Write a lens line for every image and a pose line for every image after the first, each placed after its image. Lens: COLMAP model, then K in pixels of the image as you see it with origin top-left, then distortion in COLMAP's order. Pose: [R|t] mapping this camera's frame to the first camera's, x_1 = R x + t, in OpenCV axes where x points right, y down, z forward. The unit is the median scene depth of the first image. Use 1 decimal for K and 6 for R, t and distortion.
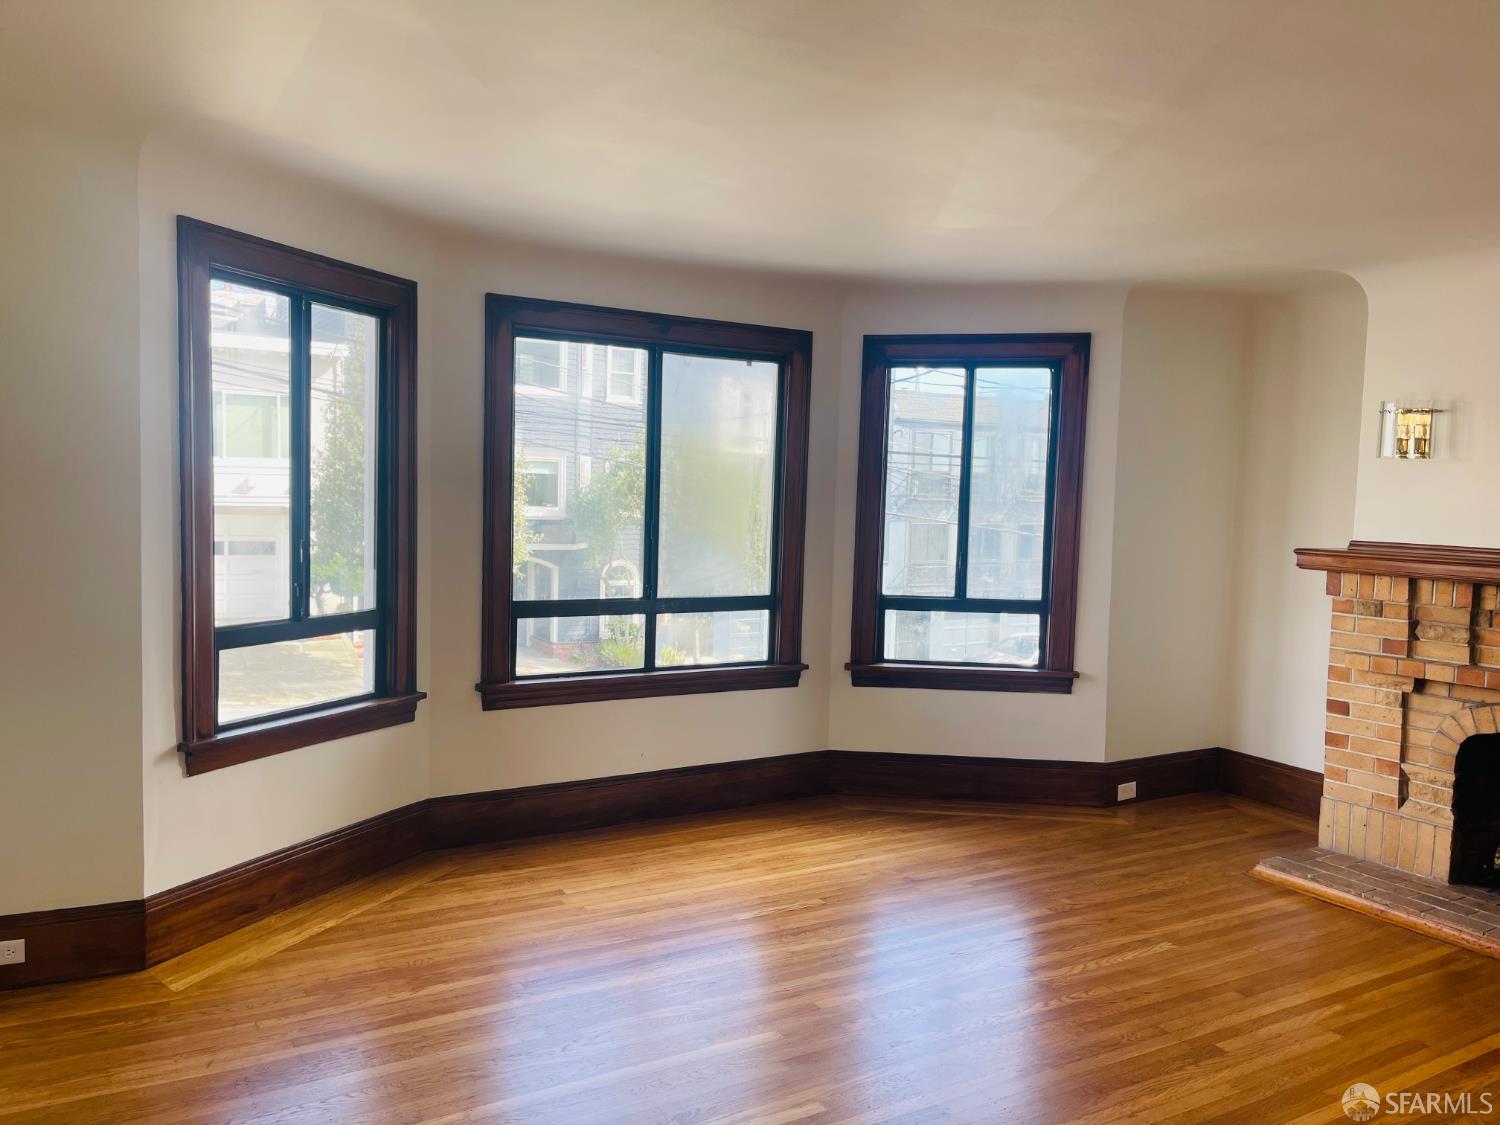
lens RADIAL K [[1137.5, 0, 758.1], [0, 1137.5, 565.9], [0, 0, 1]] dist [0.073977, -0.086071]
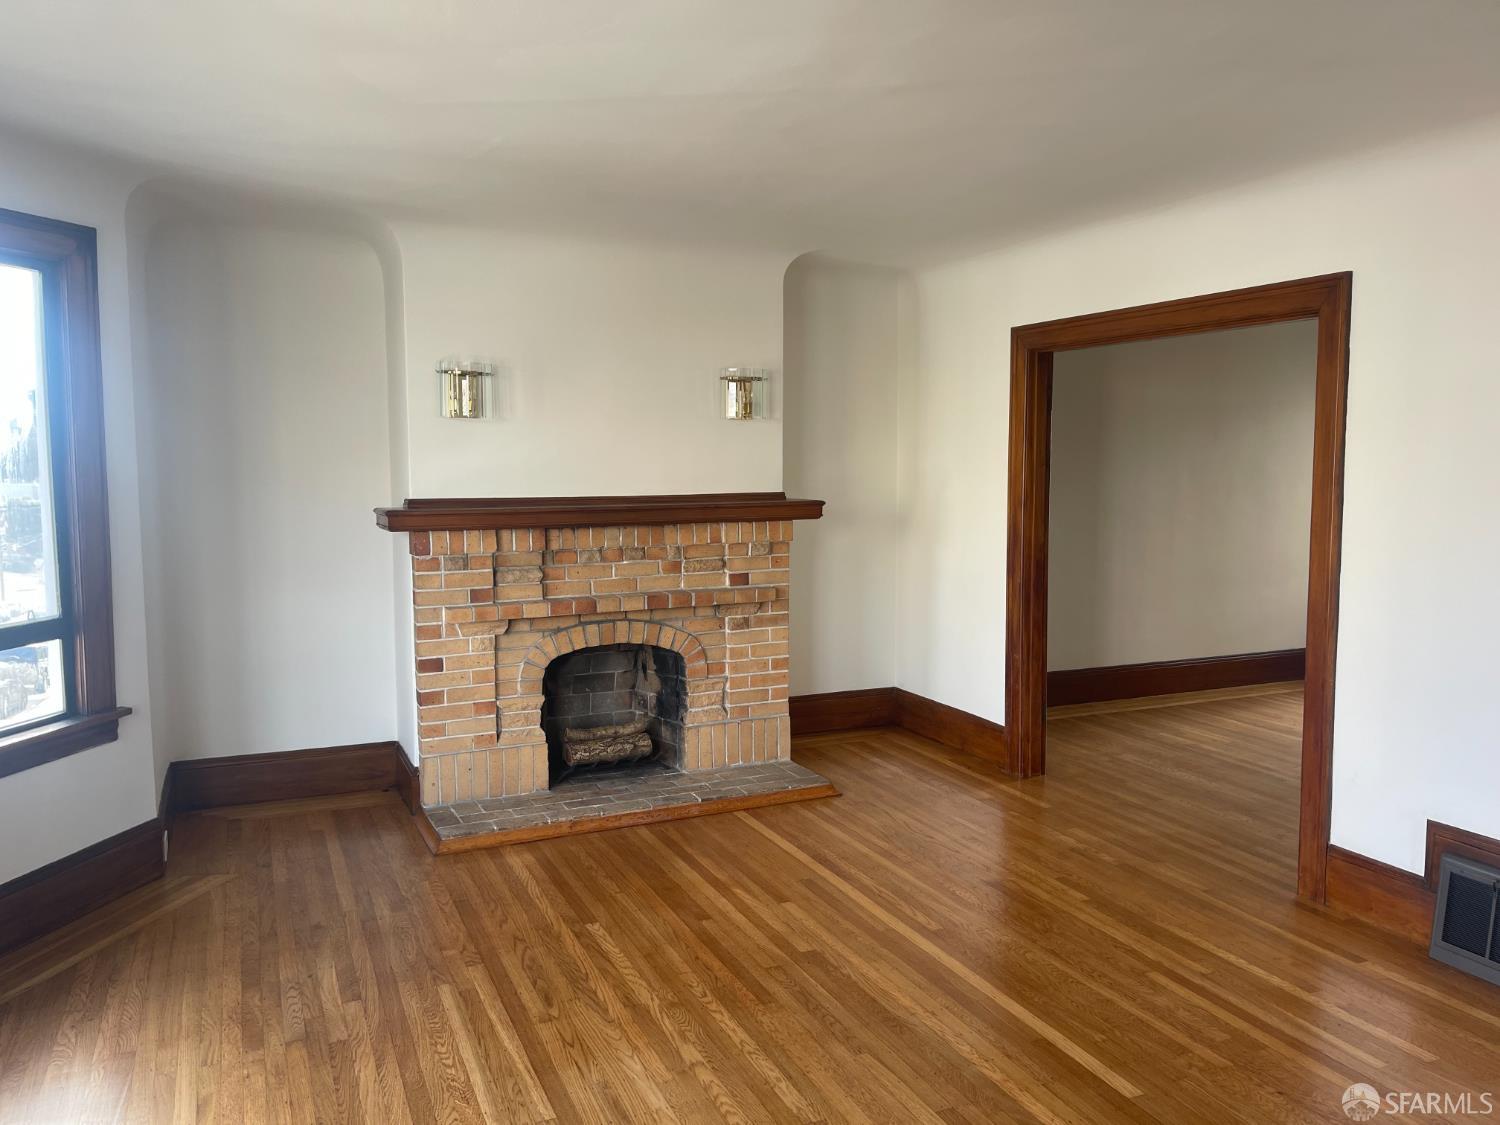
lens RADIAL K [[1137.5, 0, 752.7], [0, 1137.5, 562.5], [0, 0, 1]] dist [0.073977, -0.086071]
pose [[0.115740, -0.115621, 0.986527, -0.437293], [0.074385, 0.991422, 0.107468, -0.052509], [-0.990490, 0.060944, 0.123347, 0.593794]]
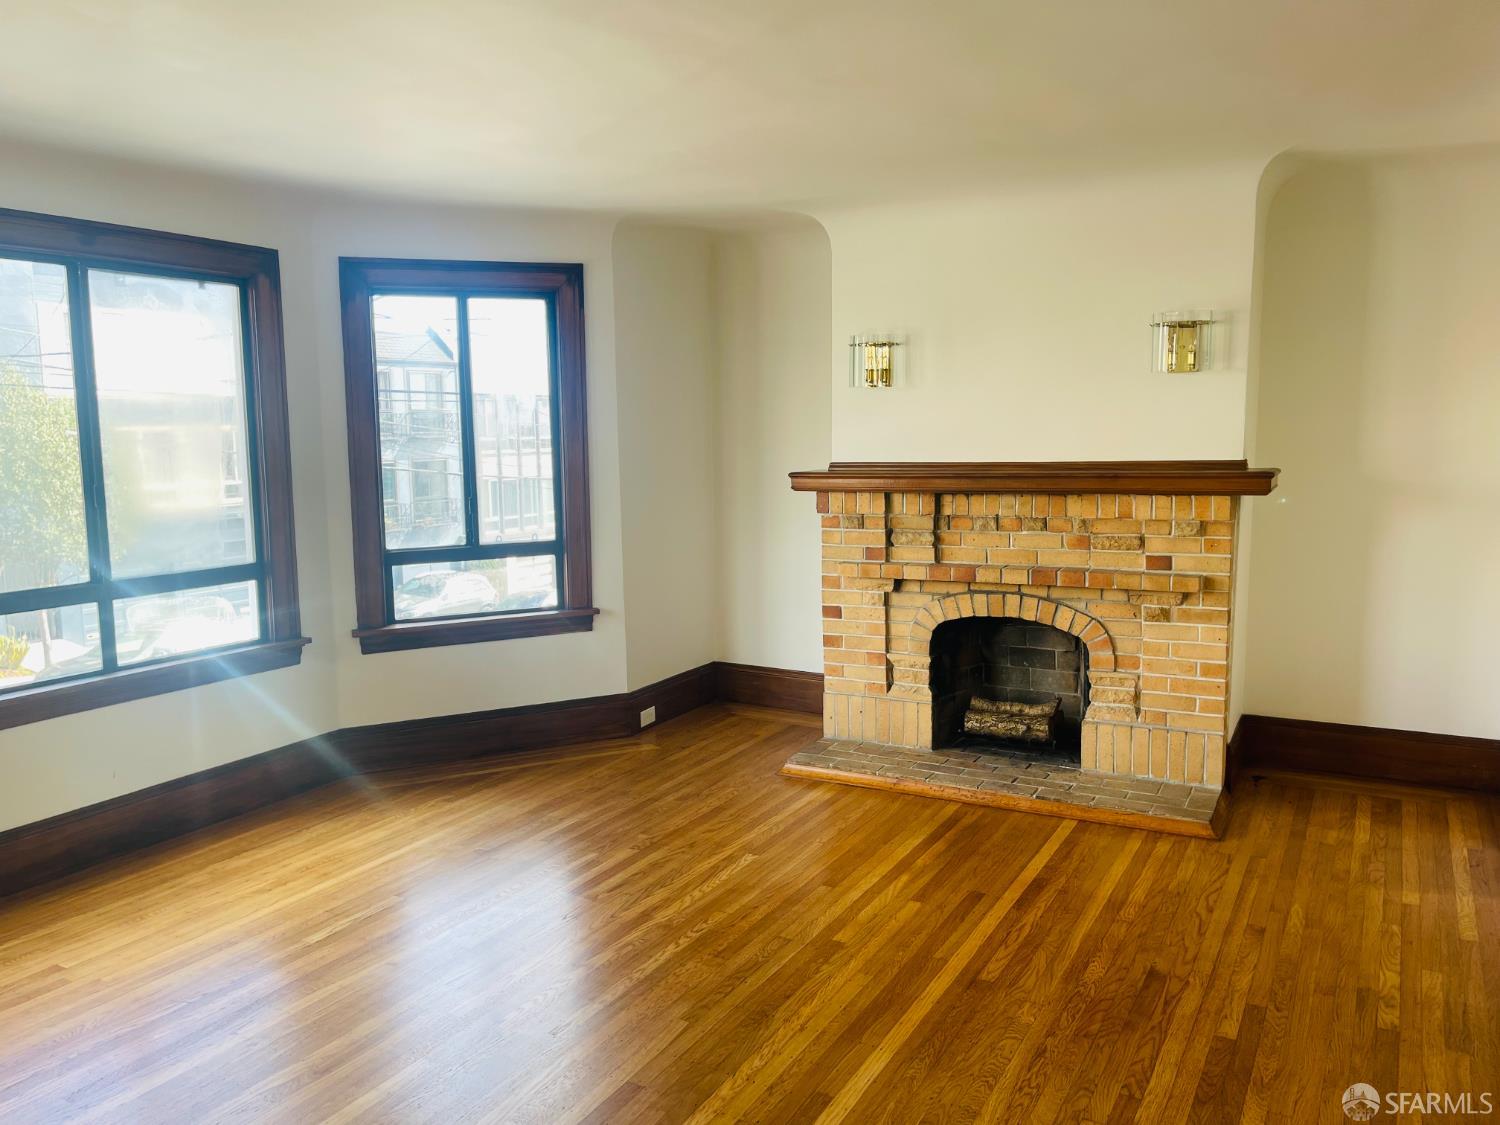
lens RADIAL K [[1137.5, 0, 736.0], [0, 1137.5, 572.7], [0, 0, 1]] dist [0.073977, -0.086071]
pose [[0.868349, -0.103482, 0.485037, -0.110215], [0.072912, 0.994000, 0.081536, -0.012461], [-0.490564, -0.035436, 0.870684, 0.084814]]
